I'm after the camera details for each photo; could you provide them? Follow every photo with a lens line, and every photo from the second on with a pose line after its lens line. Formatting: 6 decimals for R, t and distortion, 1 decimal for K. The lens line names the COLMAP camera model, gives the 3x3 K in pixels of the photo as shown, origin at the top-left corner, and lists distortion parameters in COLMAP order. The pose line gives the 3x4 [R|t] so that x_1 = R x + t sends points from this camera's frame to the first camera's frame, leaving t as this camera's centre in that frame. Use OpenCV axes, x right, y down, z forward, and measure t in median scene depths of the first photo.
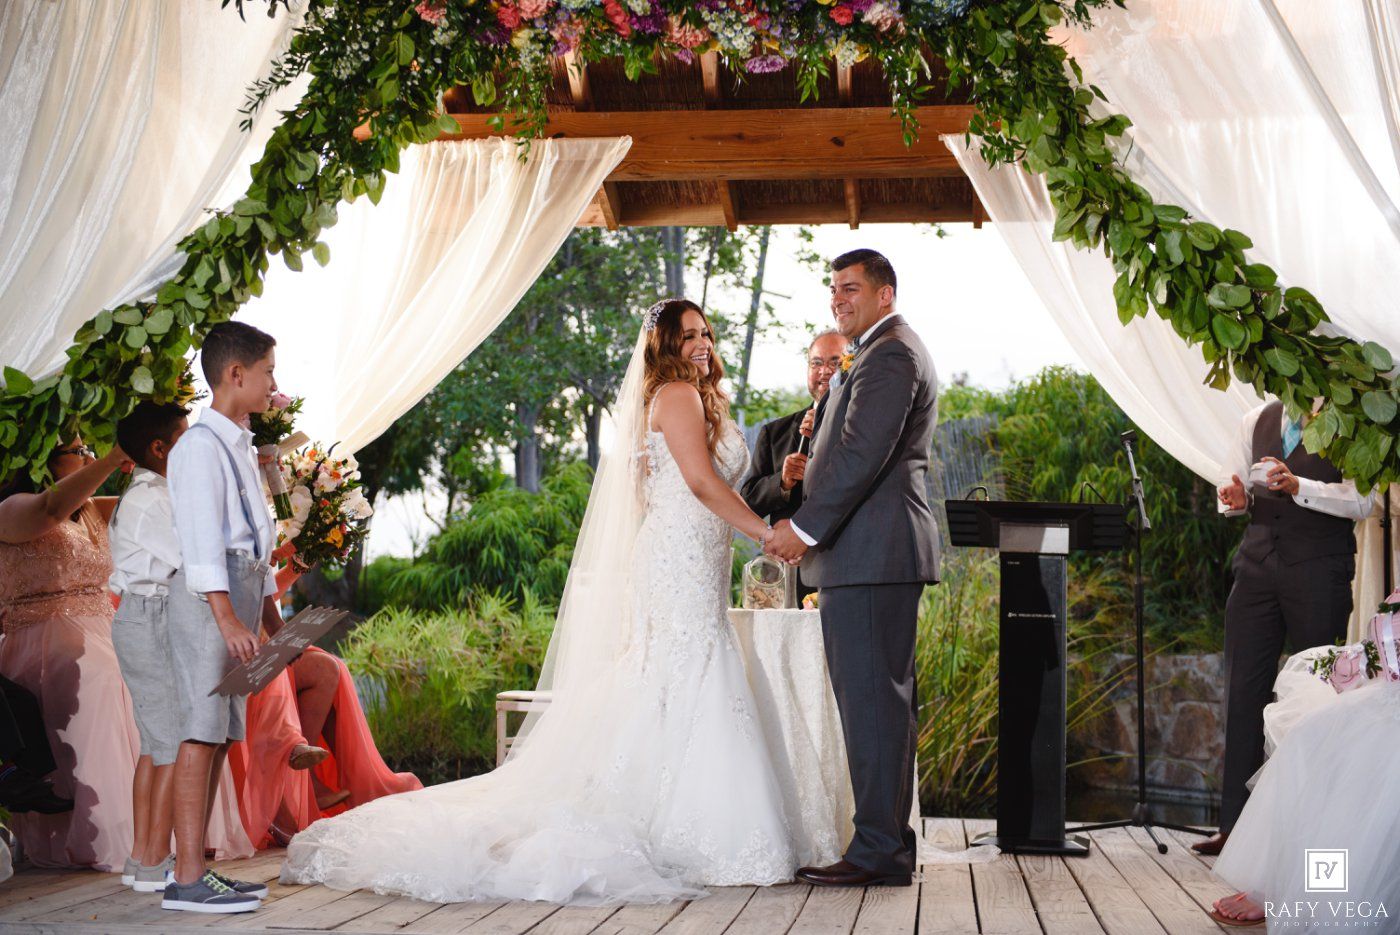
lens RADIAL K [[2272.2, 0, 692.8], [0, 2272.2, 461.0], [0, 0, 1]] dist [0.135878, 0.000000]
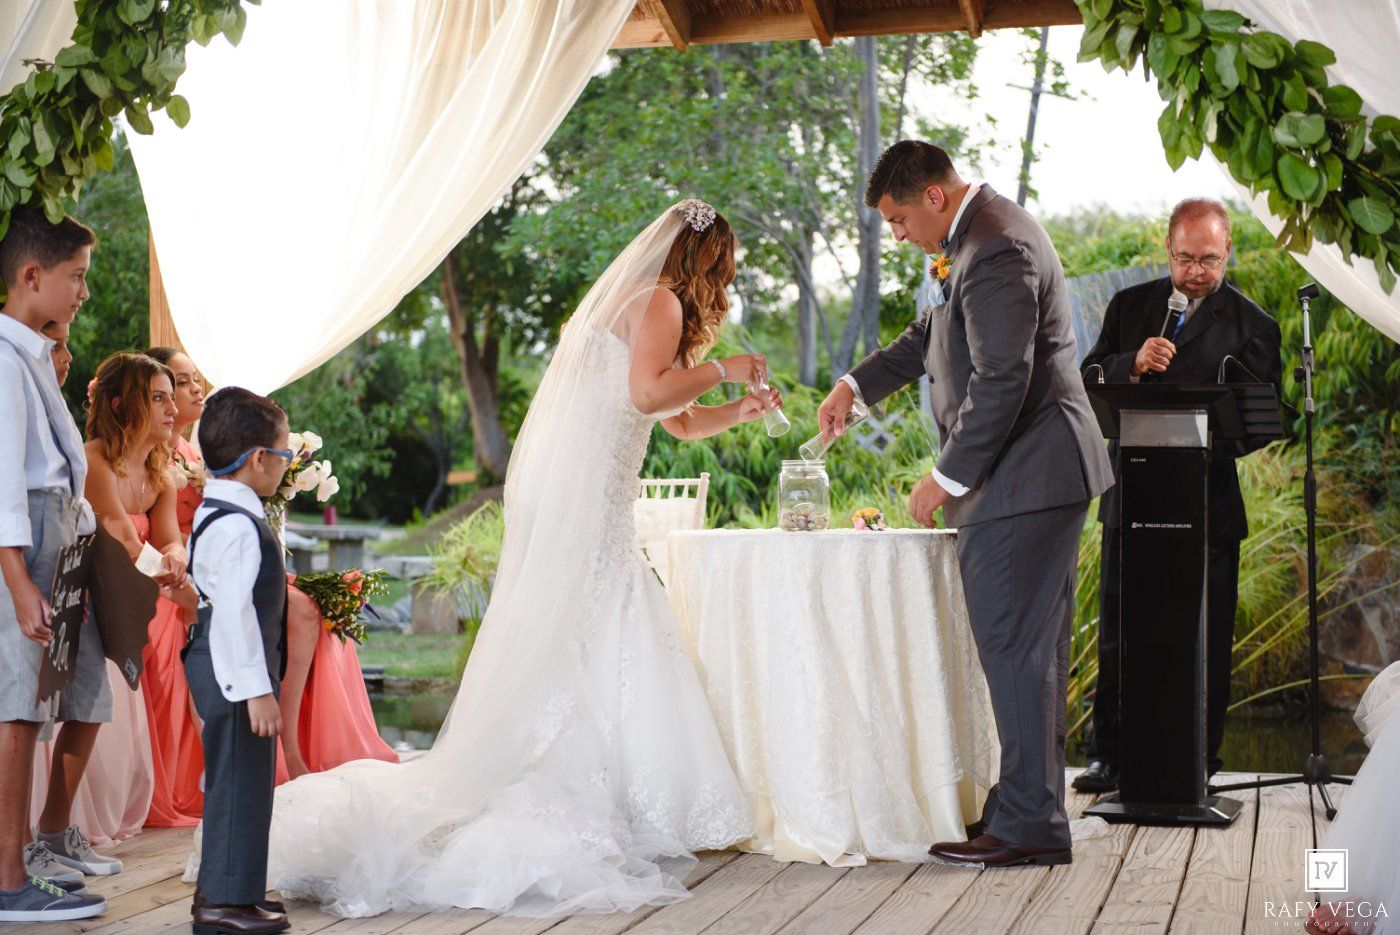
lens RADIAL K [[2587.8, 0, 707.0], [0, 2587.8, 470.2], [0, 0, 1]] dist [0.140475, 0.000000]
pose [[0.992454, -0.020545, -0.120885, 0.137556], [0.028842, 0.997317, 0.067288, -0.022999], [0.119179, -0.070267, 0.990383, 0.117078]]
